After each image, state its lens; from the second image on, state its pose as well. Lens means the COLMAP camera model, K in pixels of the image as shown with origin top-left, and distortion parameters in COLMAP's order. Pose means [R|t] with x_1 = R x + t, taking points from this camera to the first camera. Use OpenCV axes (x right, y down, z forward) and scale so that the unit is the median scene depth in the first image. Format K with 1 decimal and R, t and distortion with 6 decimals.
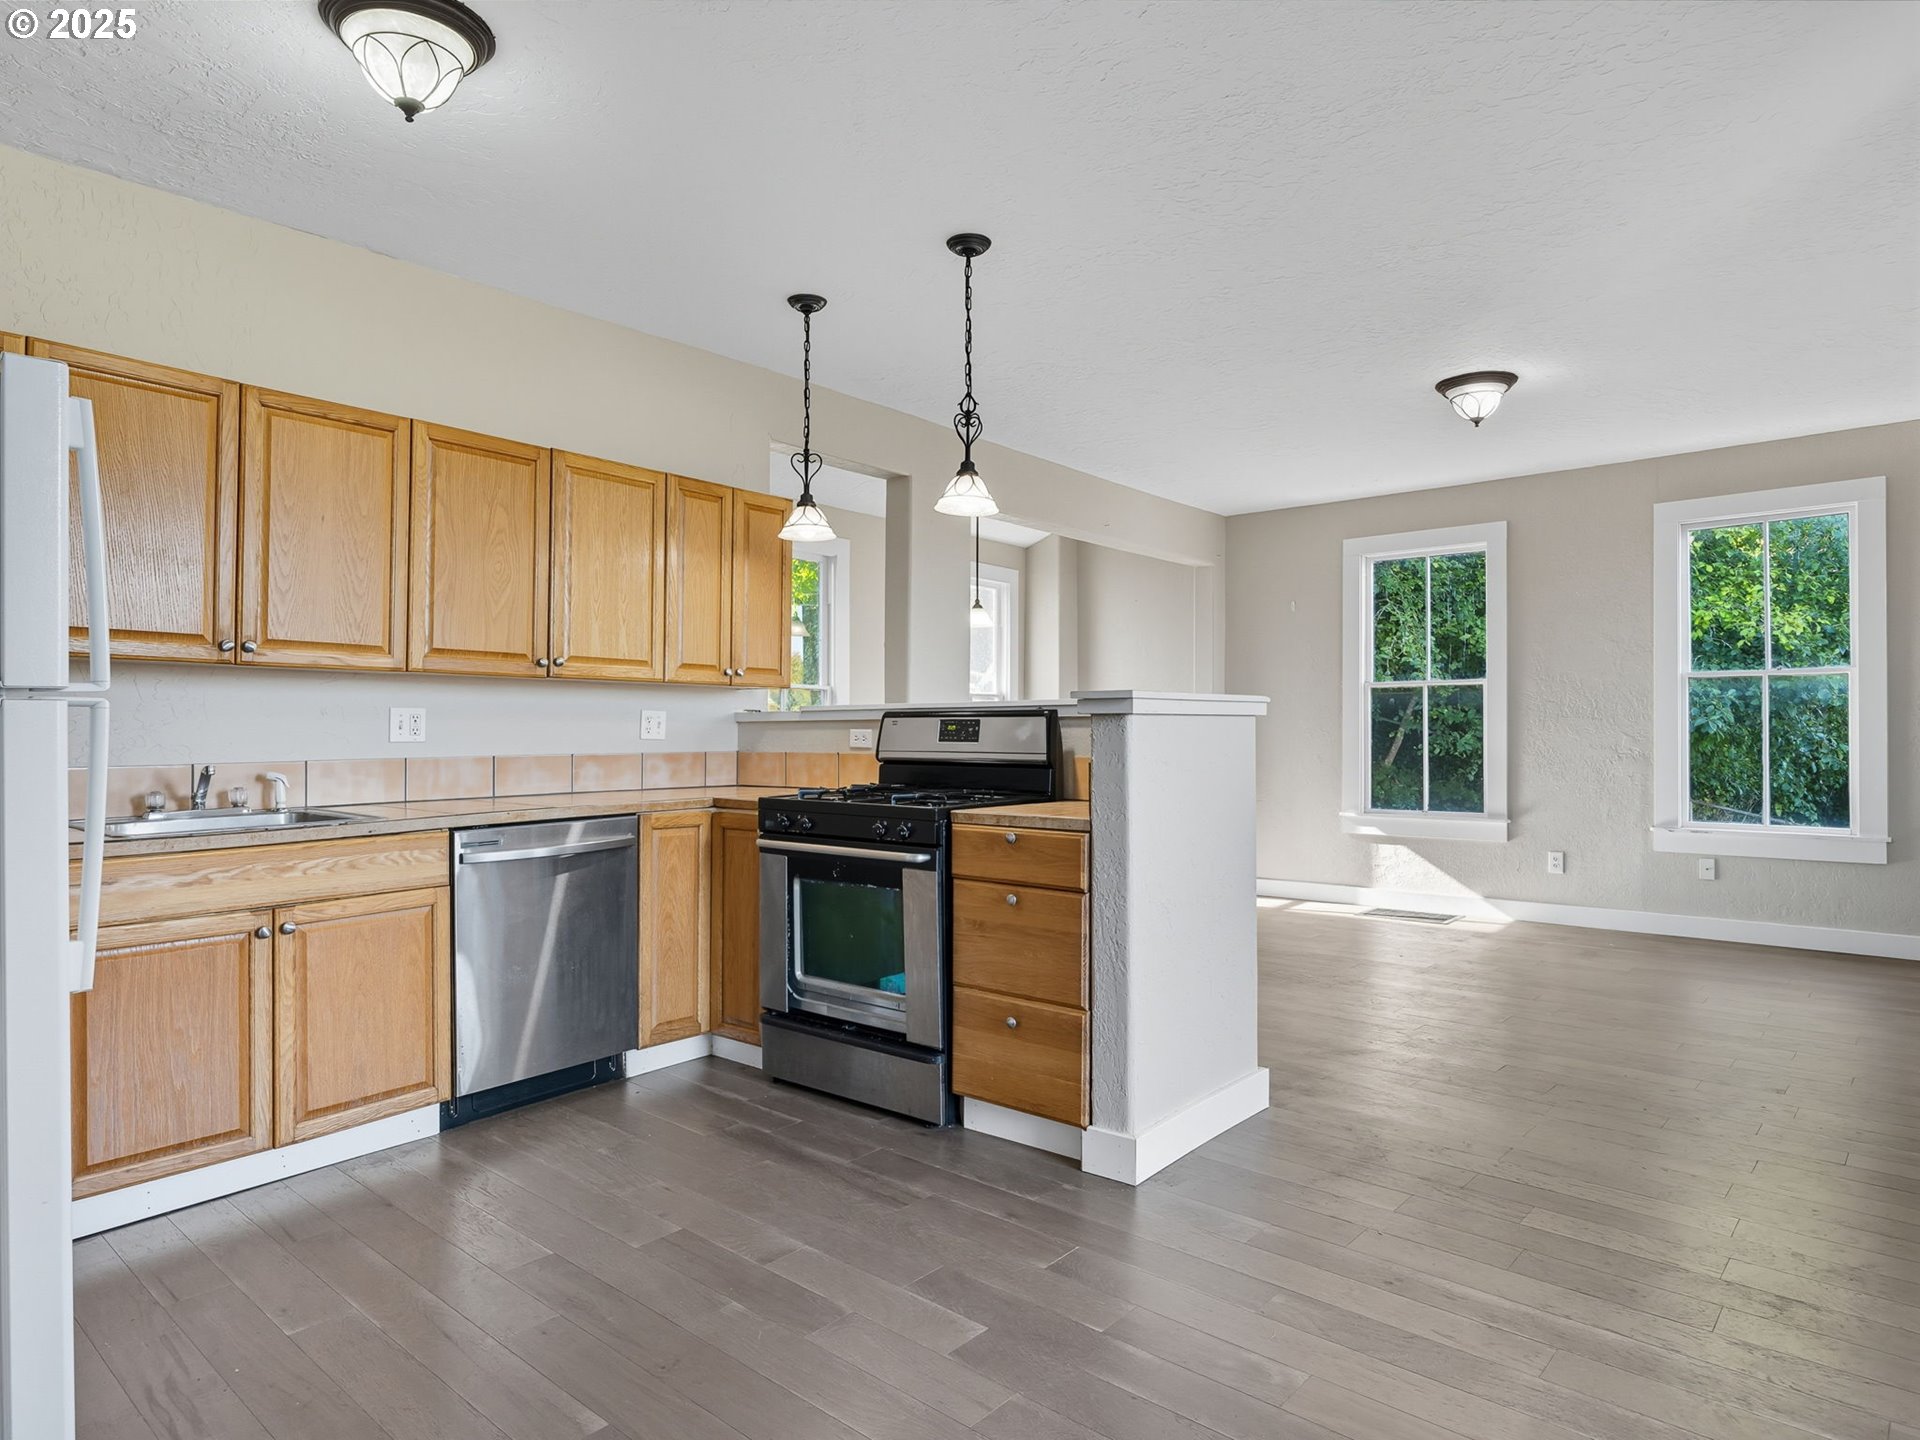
lens RADIAL K [[1113.6, 0, 967.7], [0, 1113.6, 722.9], [0, 0, 1]] dist [0.024784, -0.000825]
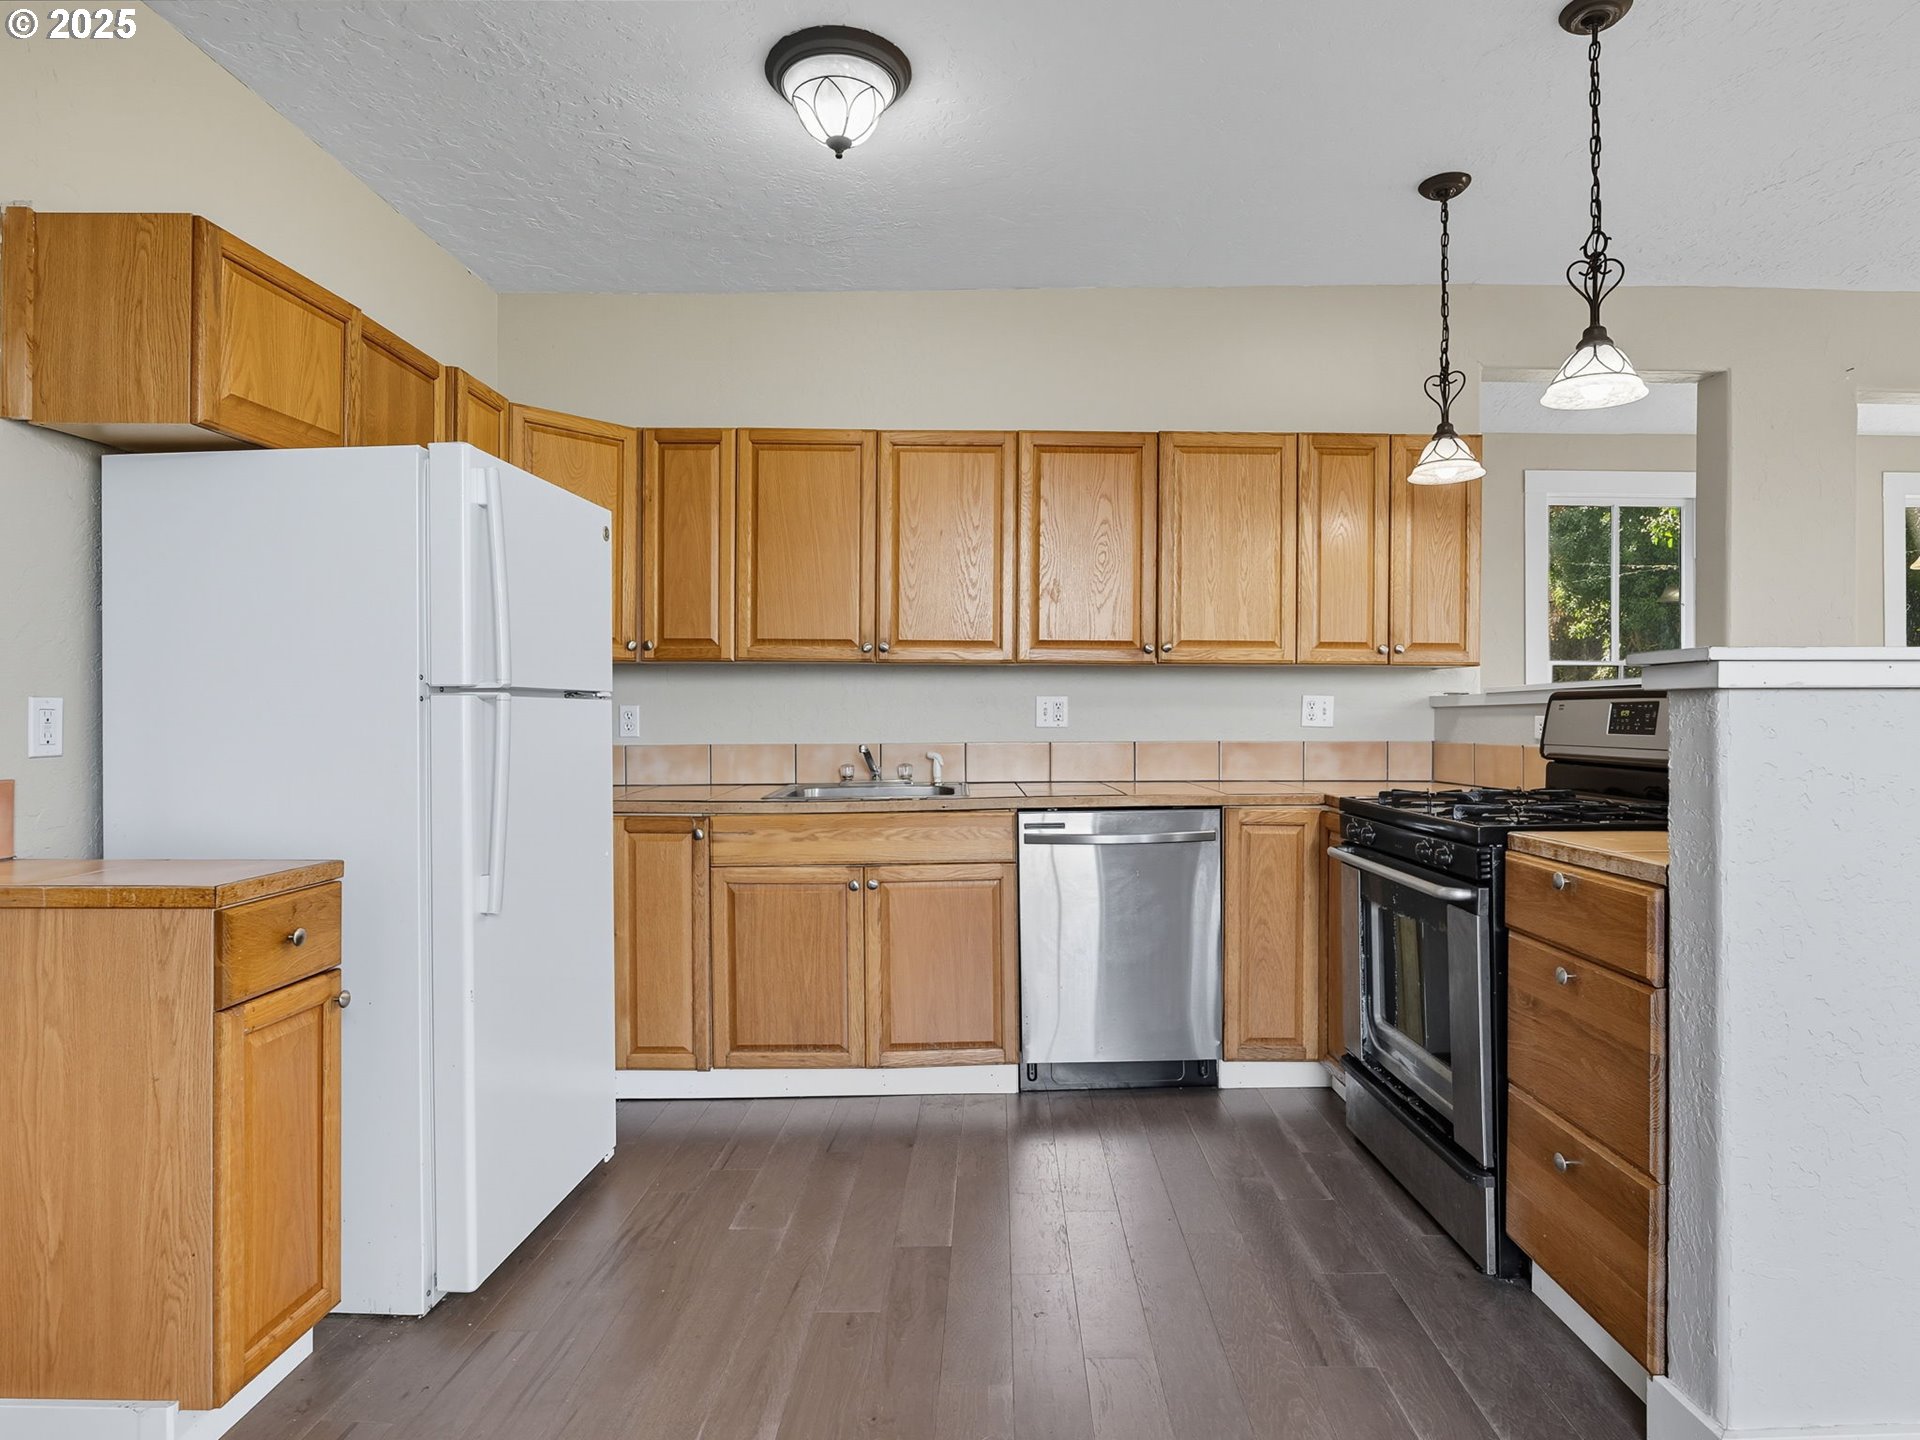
lens RADIAL K [[1050.3, 0, 960.6], [0, 1050.3, 714.7], [0, 0, 1]] dist [0.002401, -0.002903]
pose [[0.661044, -0.000948, -0.750347, 0.254371], [0.004135, 0.999989, 0.002380, 0.002251], [0.750336, -0.004676, 0.661040, 0.308986]]
